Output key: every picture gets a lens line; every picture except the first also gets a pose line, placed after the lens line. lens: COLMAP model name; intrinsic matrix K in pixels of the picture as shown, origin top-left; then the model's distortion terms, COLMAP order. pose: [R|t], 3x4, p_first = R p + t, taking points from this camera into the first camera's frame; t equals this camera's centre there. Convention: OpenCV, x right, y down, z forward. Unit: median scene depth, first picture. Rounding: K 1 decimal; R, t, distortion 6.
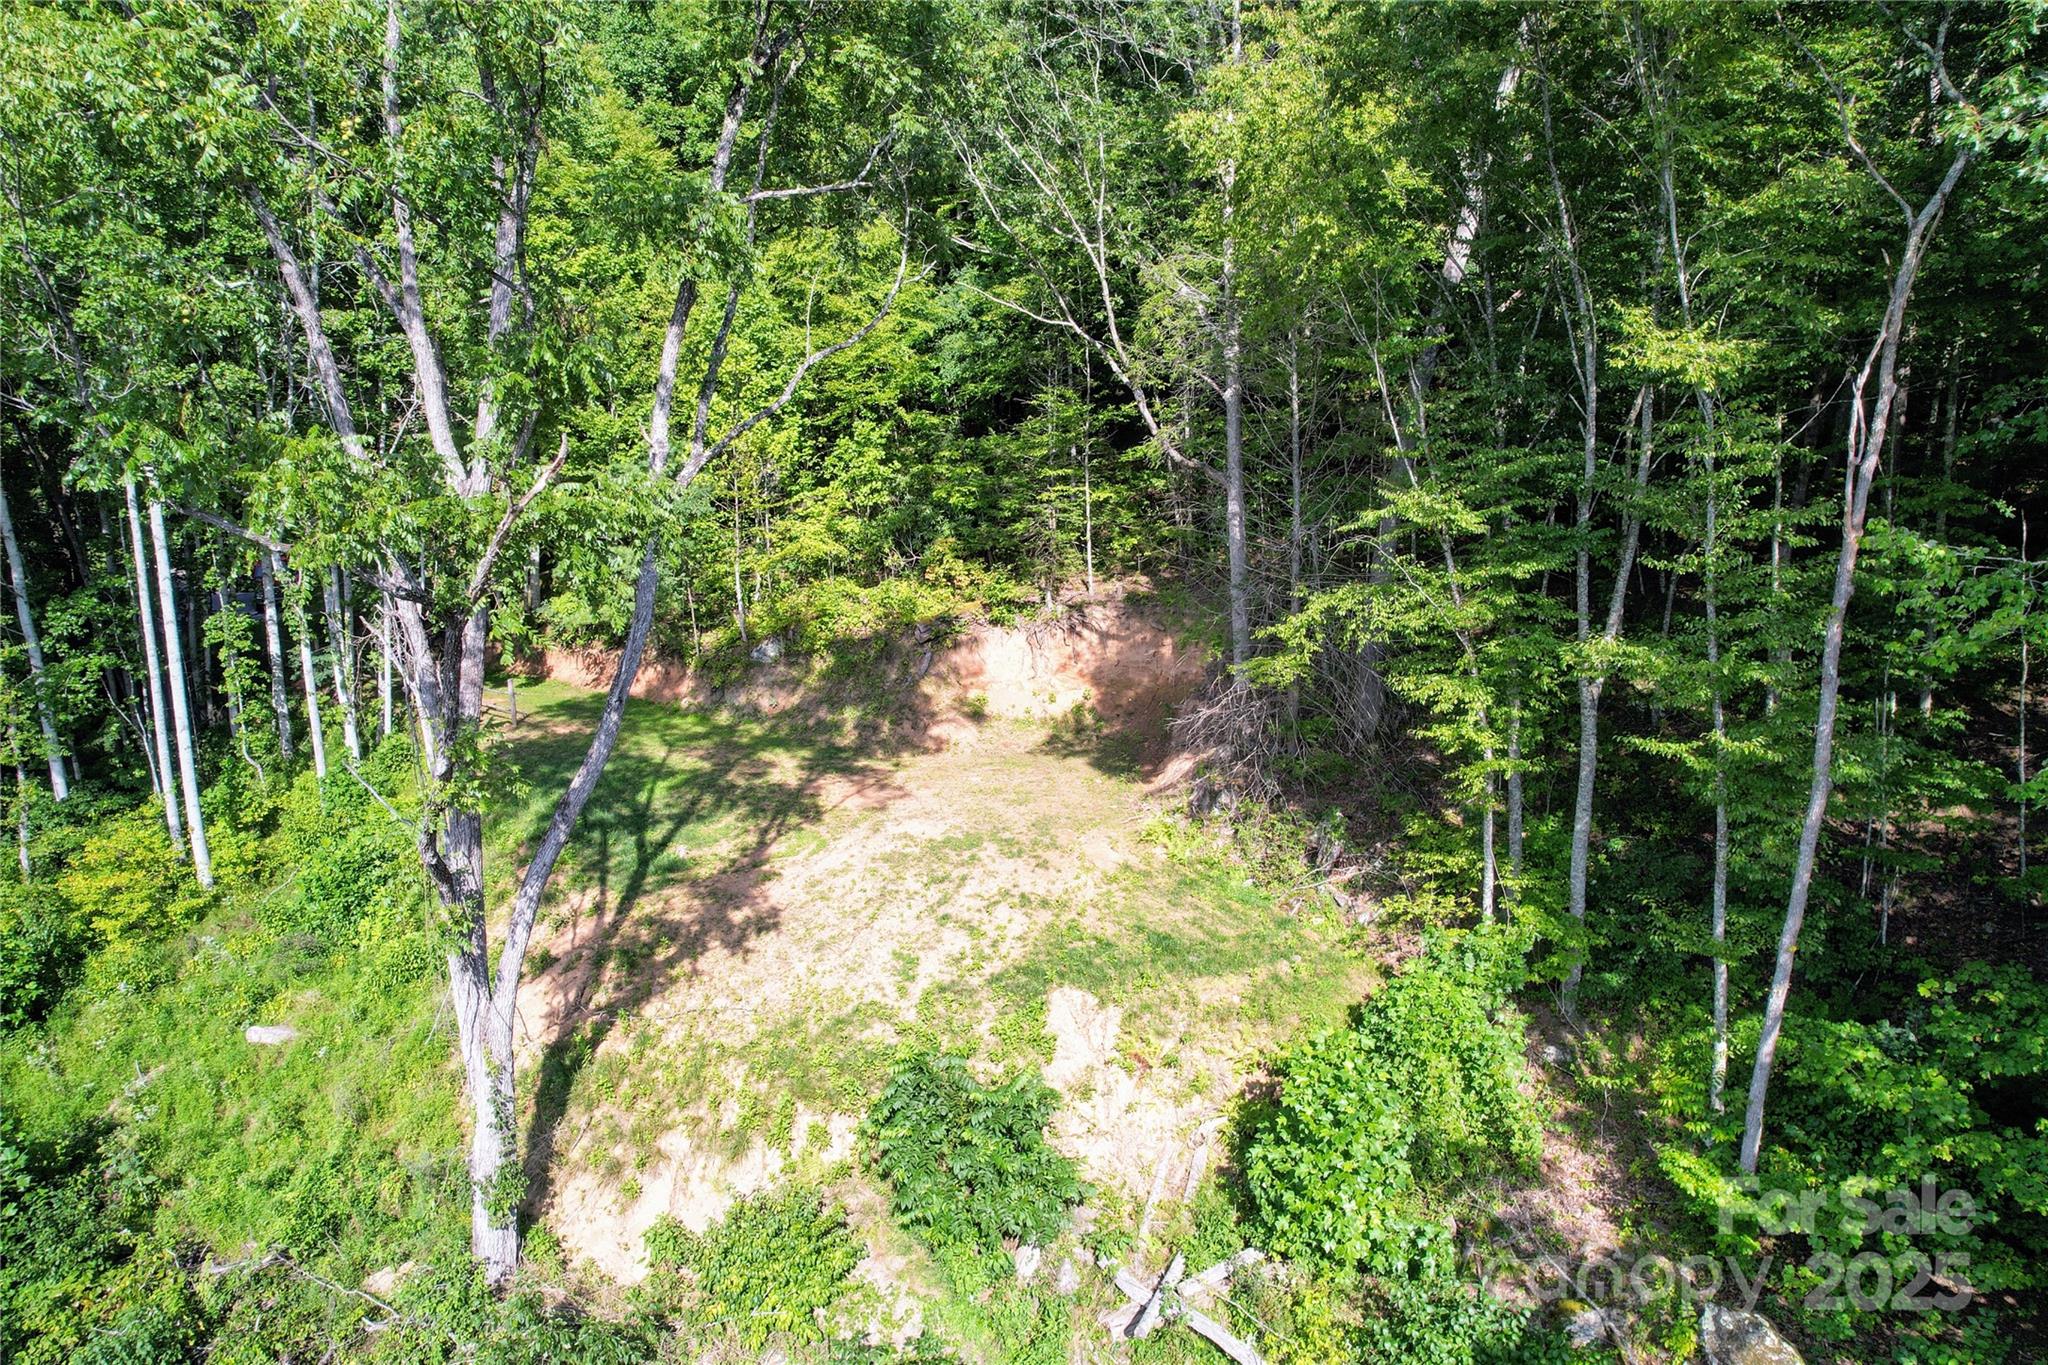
lens RADIAL K [[1268.4, 0, 1037.4], [0, 1268.4, 671.8], [0, 0, 1]] dist [-0.047954, 0.046394]
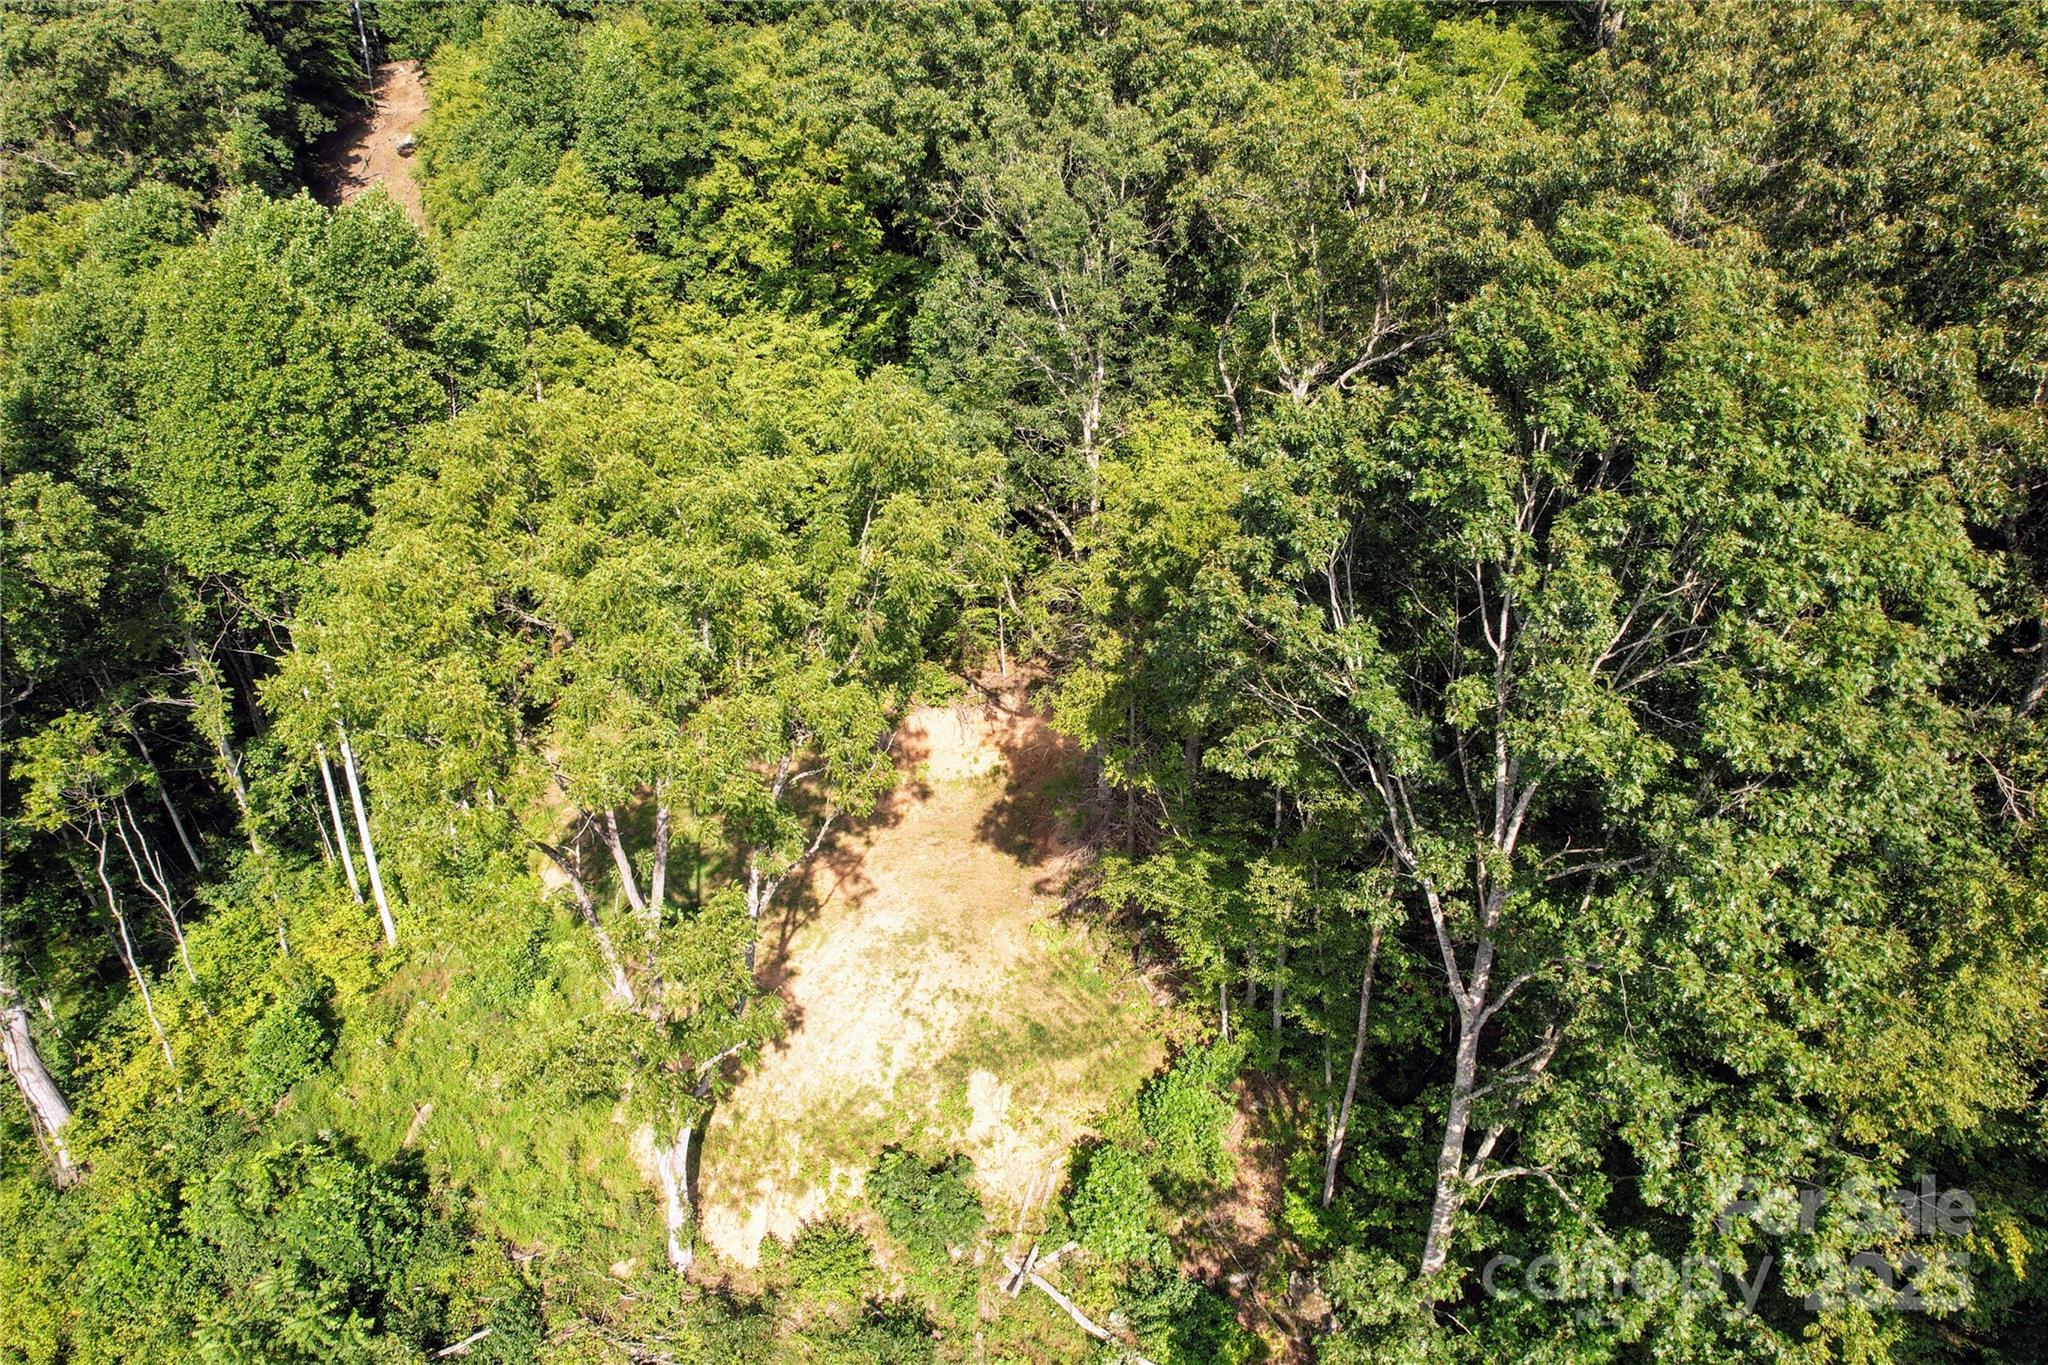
lens RADIAL K [[1268.4, 0, 1037.4], [0, 1268.4, 671.8], [0, 0, 1]] dist [-0.047954, 0.046394]
pose [[0.998829, -0.010757, 0.047179, 0.023088], [-0.000093, 0.974548, 0.224179, -0.592110], [-0.048390, -0.223921, 0.973405, -0.492863]]
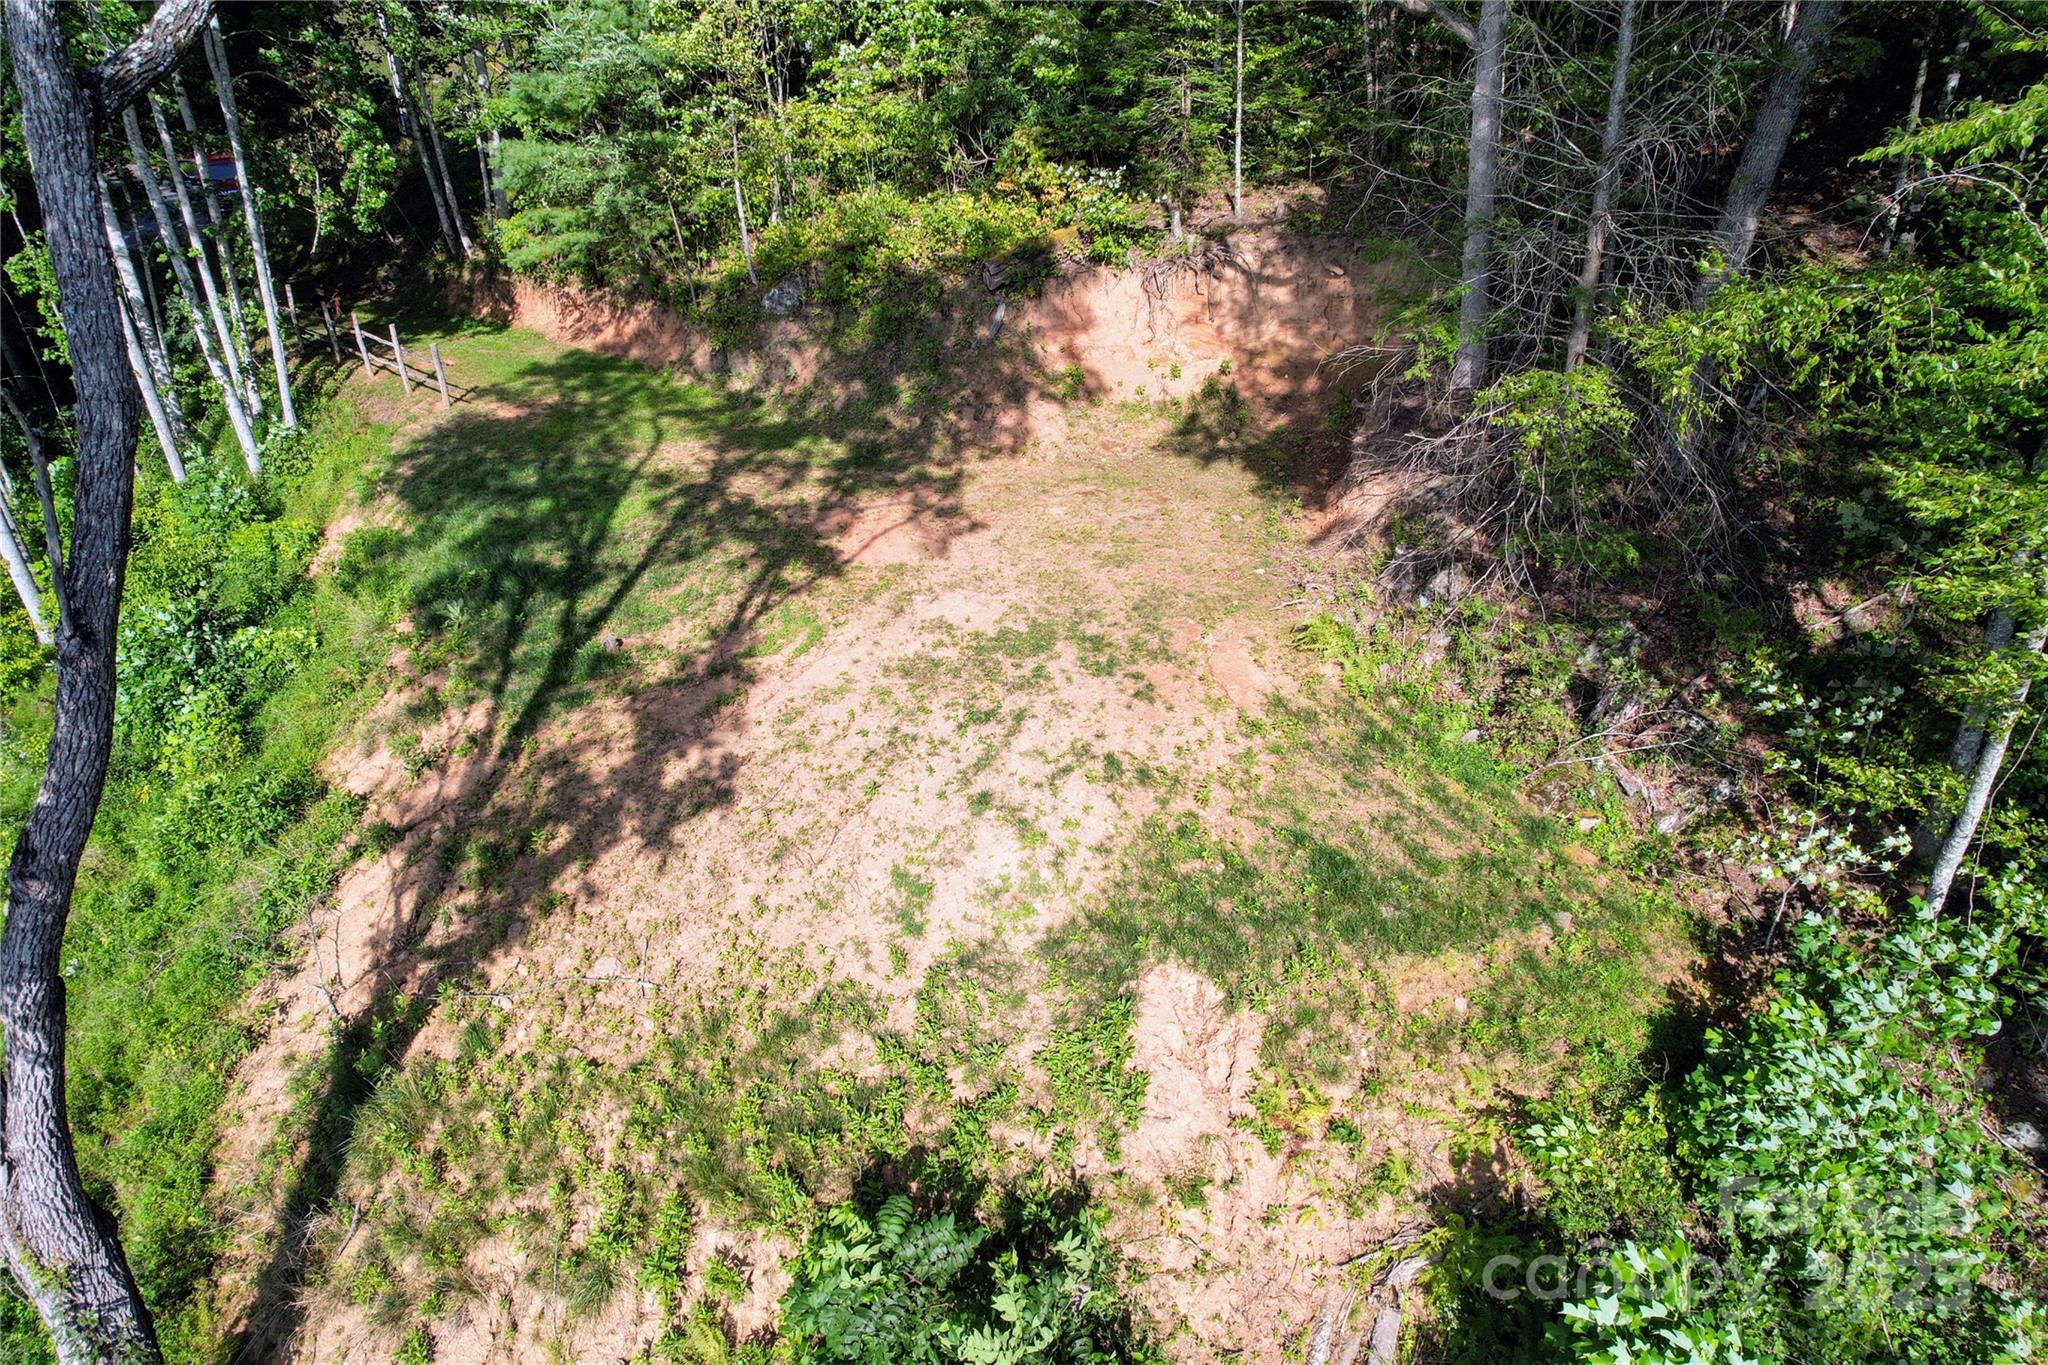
lens RADIAL K [[1268.4, 0, 1037.4], [0, 1268.4, 671.8], [0, 0, 1]] dist [-0.047954, 0.046394]
pose [[0.995119, 0.035561, -0.092051, 0.009130], [-0.005433, 0.951143, 0.308703, -0.059105], [0.098531, -0.306696, 0.946694, 0.422000]]
